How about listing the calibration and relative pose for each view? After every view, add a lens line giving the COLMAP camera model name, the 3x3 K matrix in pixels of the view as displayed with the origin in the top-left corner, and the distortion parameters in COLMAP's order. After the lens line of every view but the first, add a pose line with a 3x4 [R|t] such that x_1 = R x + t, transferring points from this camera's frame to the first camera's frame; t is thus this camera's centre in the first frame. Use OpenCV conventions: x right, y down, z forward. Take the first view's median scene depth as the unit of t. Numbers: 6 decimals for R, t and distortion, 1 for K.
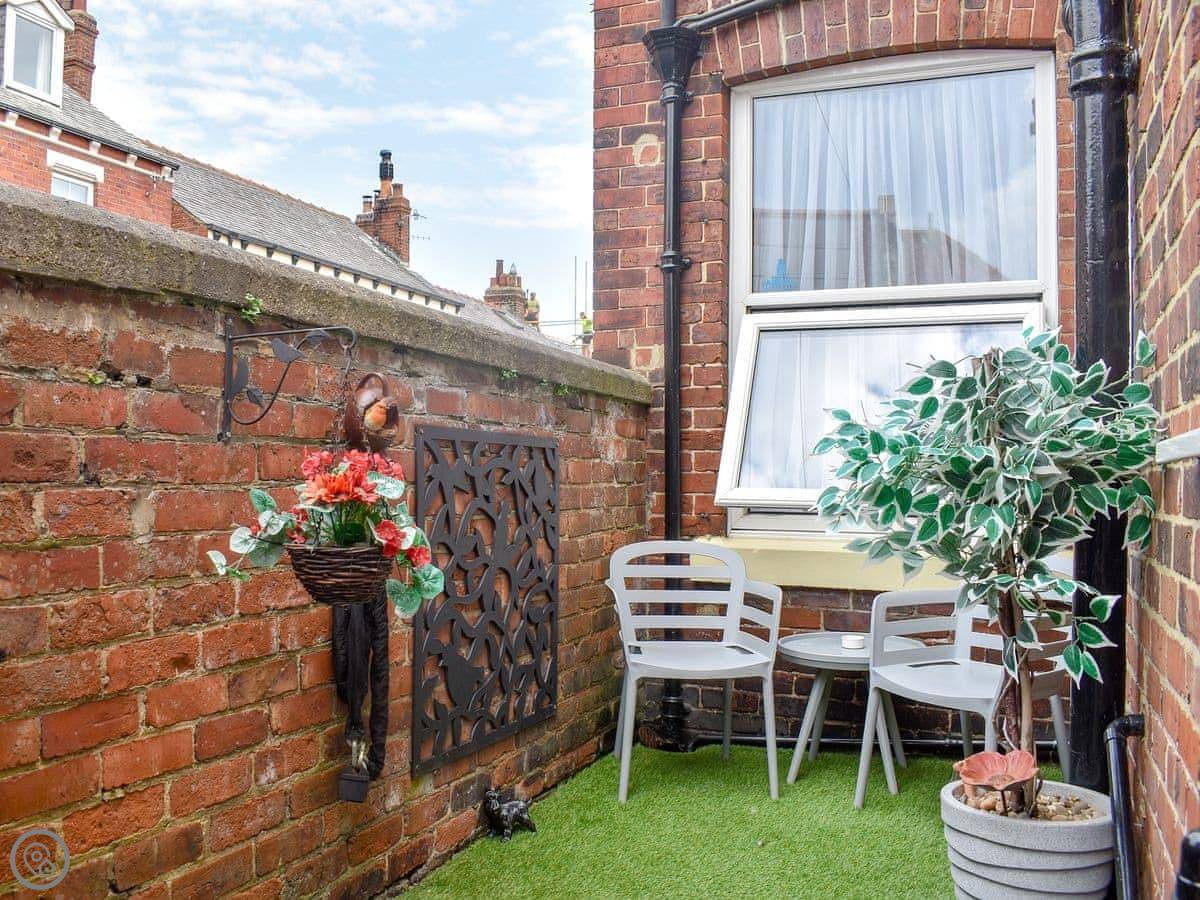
lens RADIAL K [[1075.6, 0, 600.0], [0, 1075.6, 450.0], [0, 0, 1]] dist [-0.096020, -0.004071]
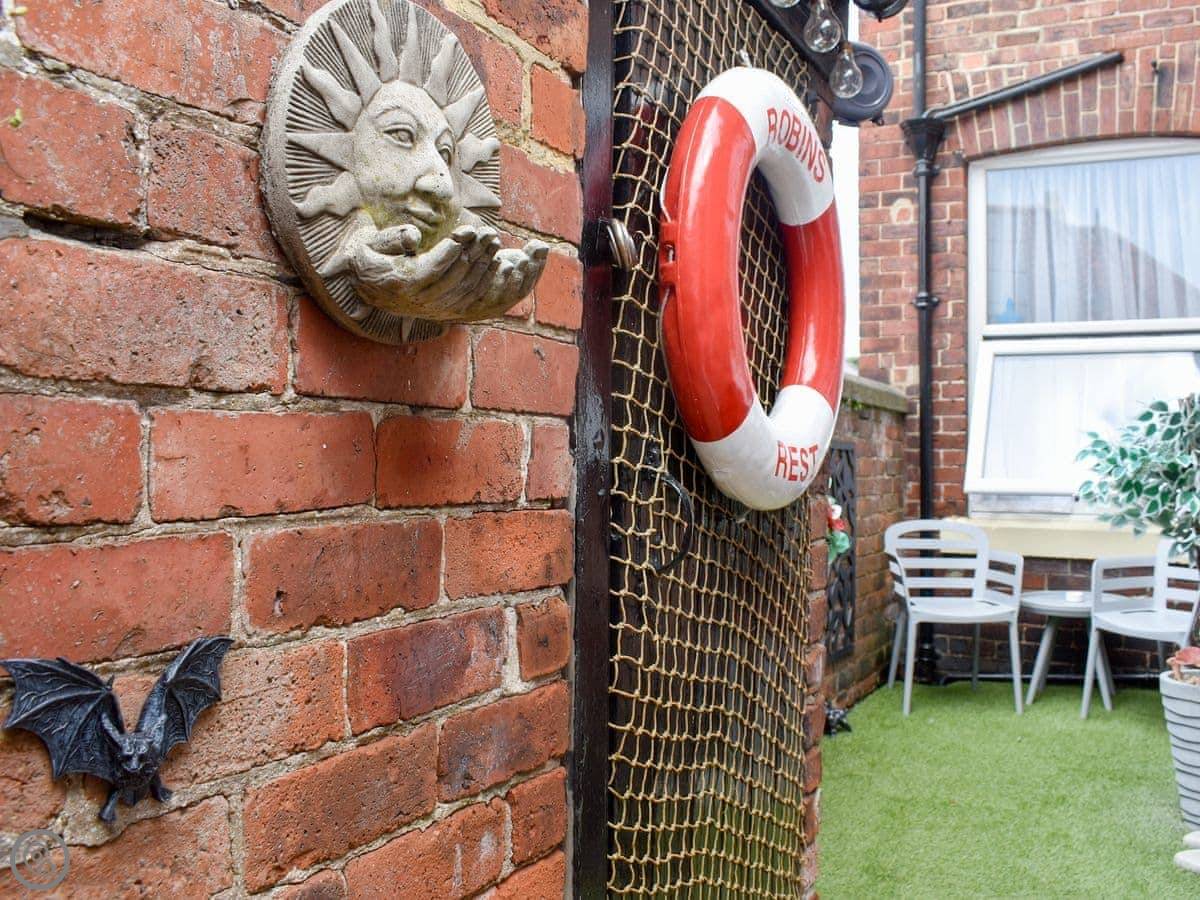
lens RADIAL K [[1319.8, 0, 599.5], [0, 1319.8, 386.1], [0, 0, 1]] dist [-0.104147, -0.000547]
pose [[0.999203, -0.001218, -0.039908, -0.284508], [0.000029, 0.999557, -0.029776, -0.031492], [0.039927, 0.029751, 0.998760, -0.628252]]
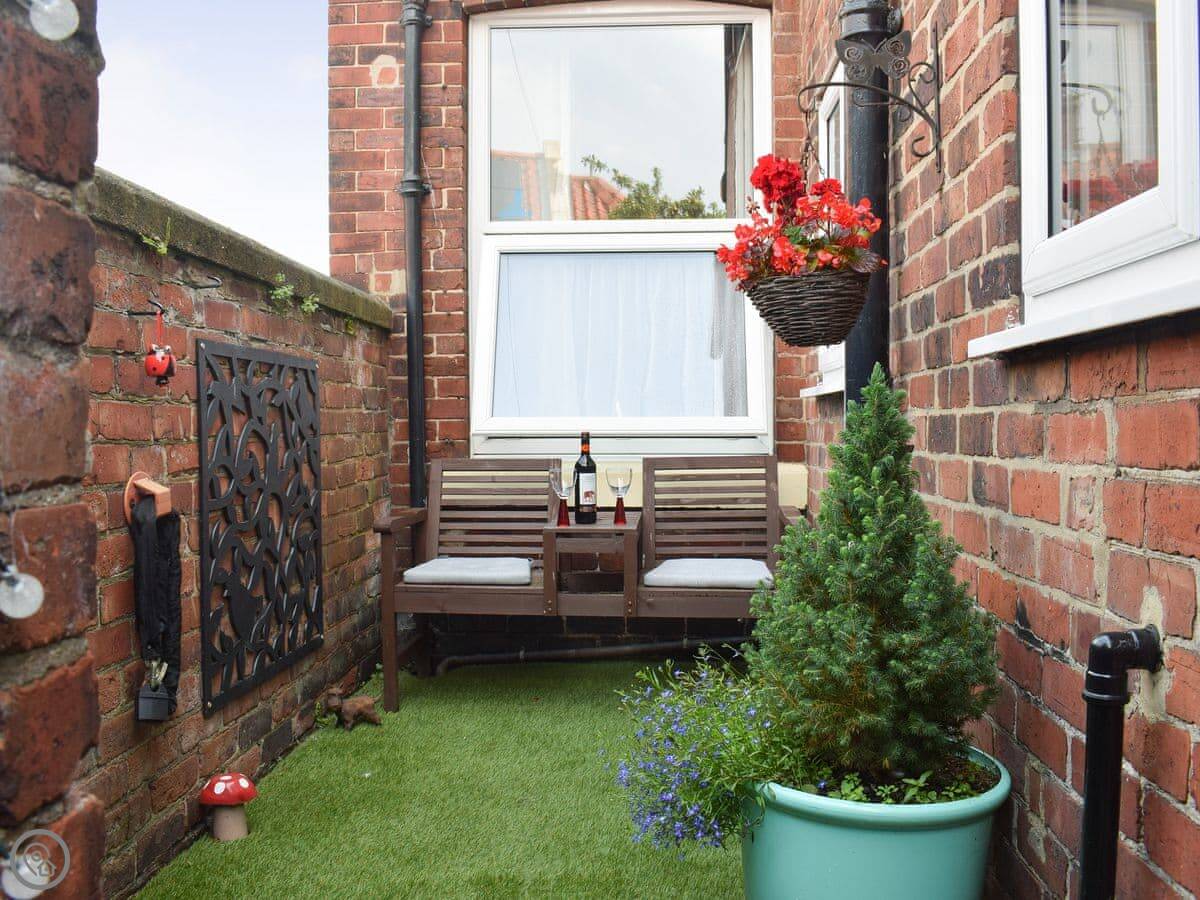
lens RADIAL K [[1075.6, 0, 600.0], [0, 1075.6, 450.0], [0, 0, 1]] dist [-0.096020, -0.004071]
pose [[0.933732, -0.026064, 0.357023, -0.143884], [0.011346, 0.999000, 0.043256, 0.030461], [-0.357793, -0.036338, 0.933094, 0.010325]]
